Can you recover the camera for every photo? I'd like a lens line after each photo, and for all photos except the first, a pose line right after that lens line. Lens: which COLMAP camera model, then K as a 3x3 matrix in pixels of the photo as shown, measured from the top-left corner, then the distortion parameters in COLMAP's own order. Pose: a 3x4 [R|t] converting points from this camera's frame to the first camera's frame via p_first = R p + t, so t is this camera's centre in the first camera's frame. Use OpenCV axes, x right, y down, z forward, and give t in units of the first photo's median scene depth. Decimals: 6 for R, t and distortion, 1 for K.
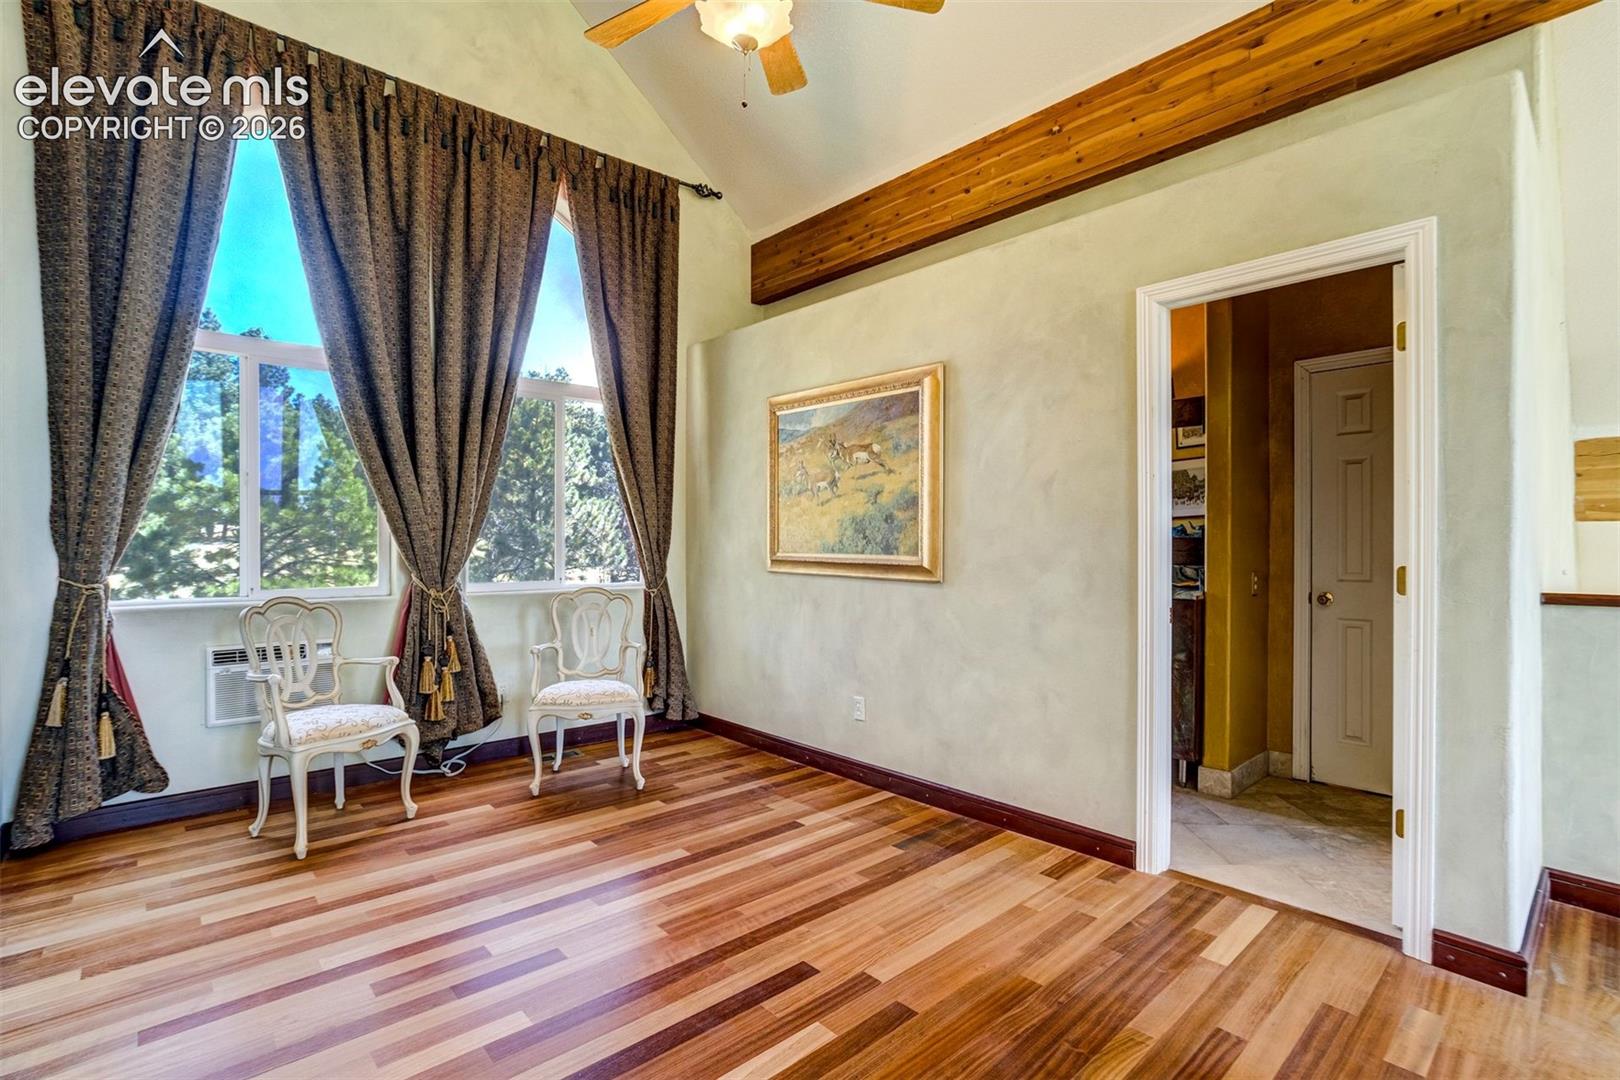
lens RADIAL K [[746.2, 0, 843.6], [0, 746.2, 546.3], [0, 0, 1]] dist [-0.009281, 0.005905]
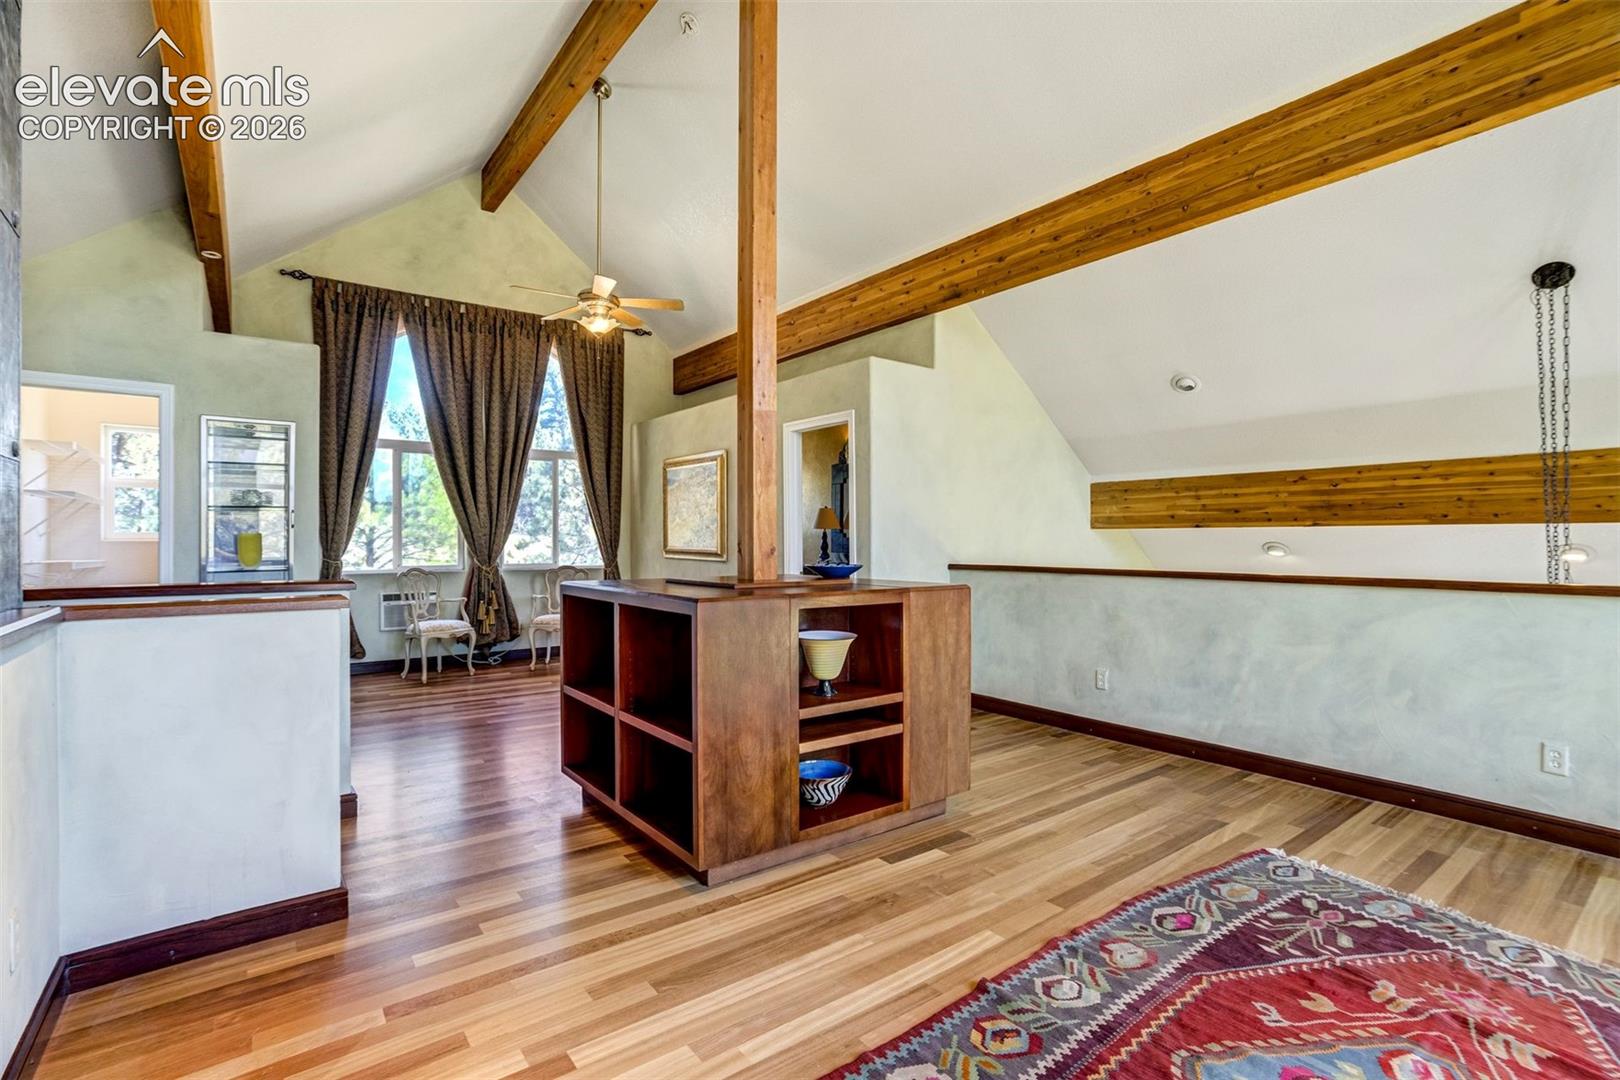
lens RADIAL K [[746.2, 0, 810.6], [0, 746.2, 543.9], [0, 0, 1]] dist [-0.009281, 0.005905]
pose [[0.992661, -0.001570, -0.120922, 0.511040], [0.001493, 0.999999, -0.000728, 0.002811], [0.120923, 0.000542, 0.992662, -0.798123]]
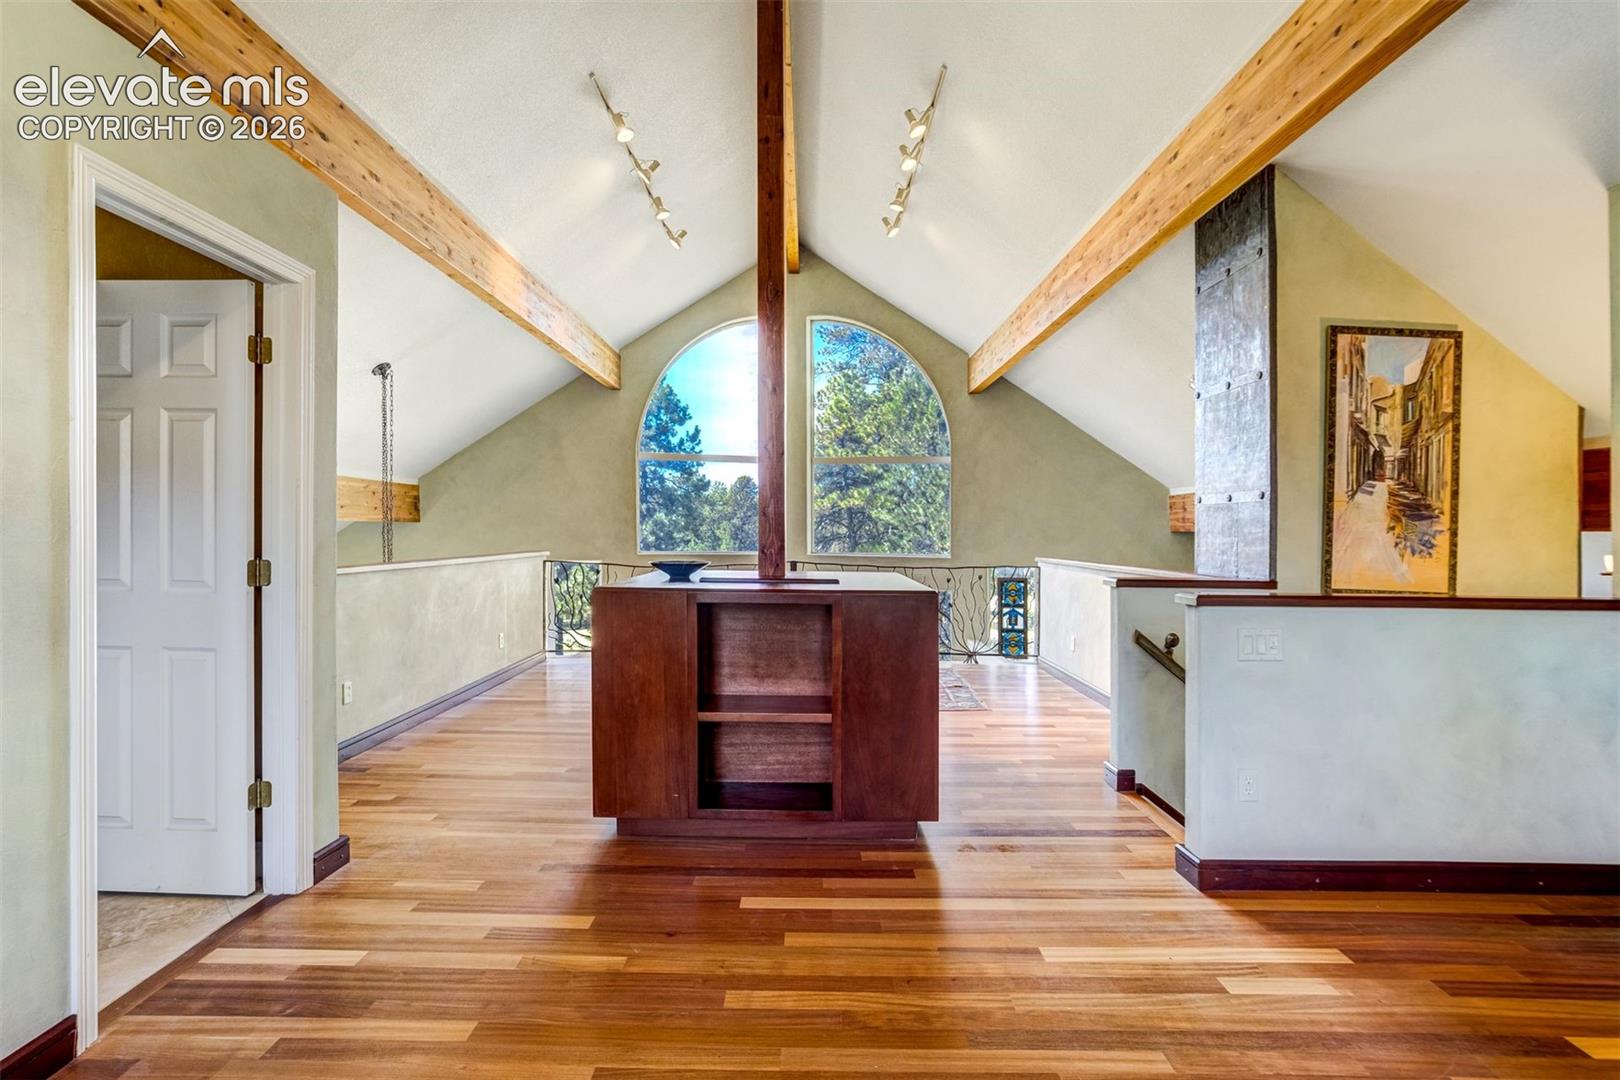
lens RADIAL K [[746.2, 0, 804.8], [0, 746.2, 535.5], [0, 0, 1]] dist [-0.009281, 0.005905]
pose [[-0.712037, -0.007401, 0.702103, -1.704391], [-0.006881, 0.999970, 0.003562, -0.050280], [-0.702109, -0.002295, -0.712066, 3.537035]]
